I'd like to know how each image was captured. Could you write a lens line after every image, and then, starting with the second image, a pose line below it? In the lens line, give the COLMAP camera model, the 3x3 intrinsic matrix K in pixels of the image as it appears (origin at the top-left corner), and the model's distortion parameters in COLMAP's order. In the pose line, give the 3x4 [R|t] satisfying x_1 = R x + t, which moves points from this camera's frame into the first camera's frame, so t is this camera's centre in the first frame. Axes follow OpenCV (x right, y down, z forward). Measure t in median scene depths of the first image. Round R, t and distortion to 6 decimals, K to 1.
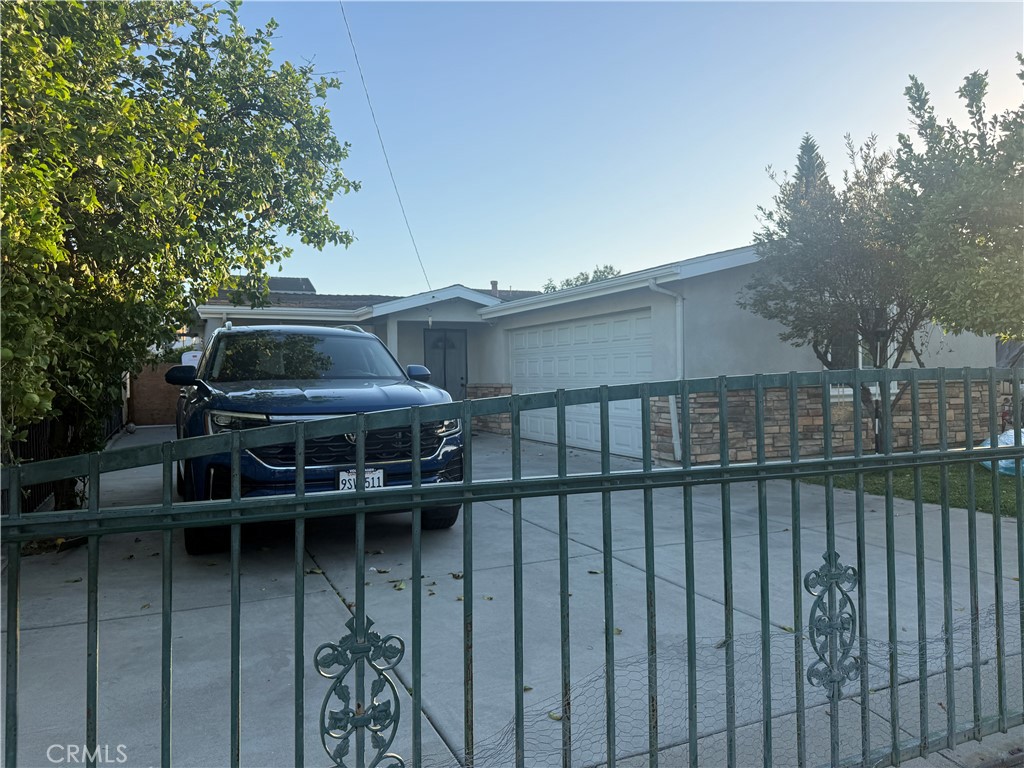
lens RADIAL K [[725.2, 0, 509.6], [0, 725.2, 379.7], [0, 0, 1]] dist [0.047546, -0.046444]
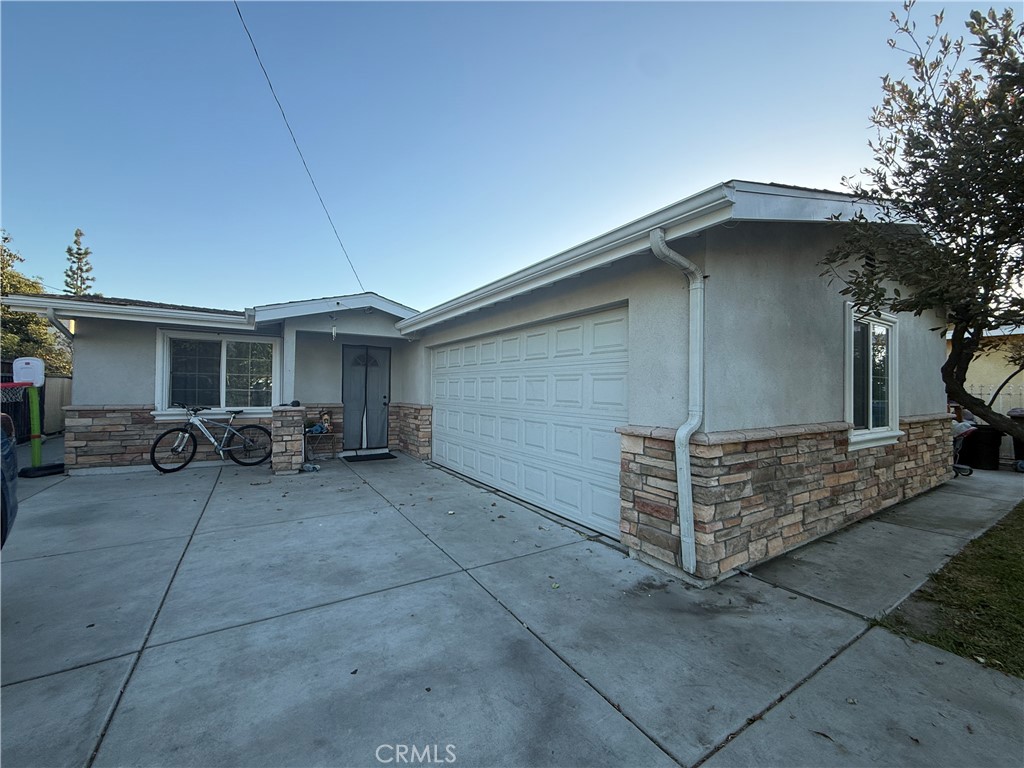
lens RADIAL K [[408.4, 0, 509.8], [0, 408.4, 382.5], [0, 0, 1]] dist [0.002206, 0.001635]
pose [[0.991483, 0.028767, 0.127023, 0.041807], [-0.025862, 0.999366, -0.024462, -0.015584], [-0.127646, 0.020968, 0.991598, 0.544810]]
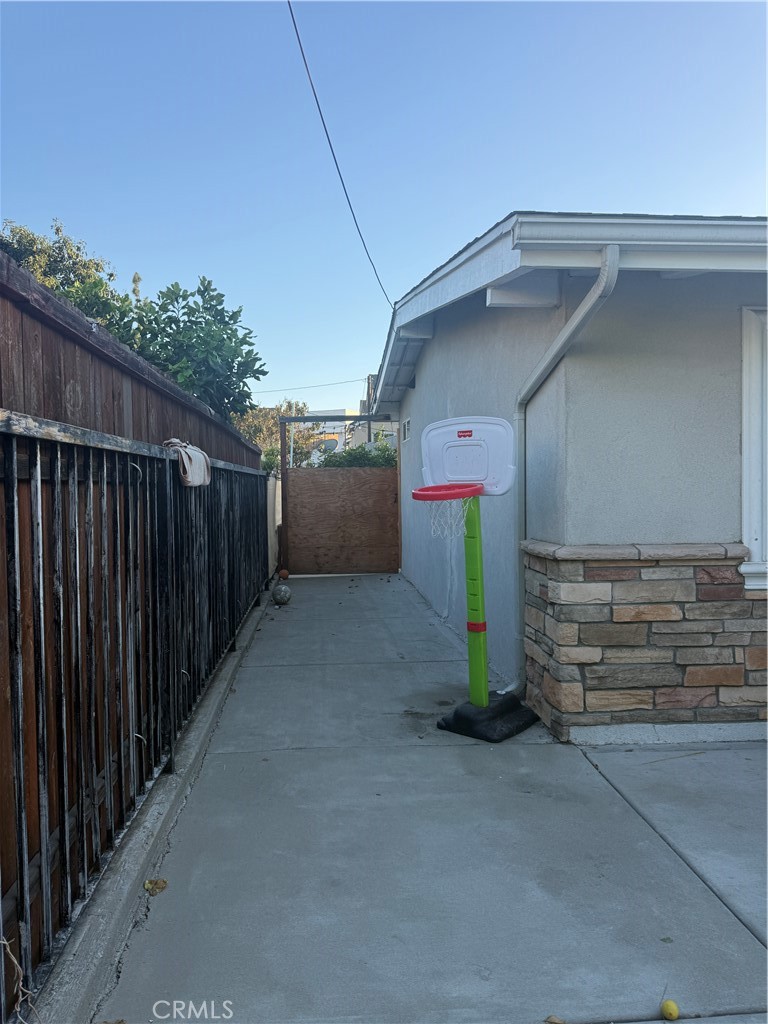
lens RADIAL K [[725.2, 0, 384.1], [0, 725.2, 511.9], [0, 0, 1]] dist [0.047546, -0.046444]
pose [[0.945341, 0.013705, -0.325794, -0.466331], [-0.006510, 0.999710, 0.023164, -0.006497], [0.326018, -0.019777, 0.945157, 0.825168]]
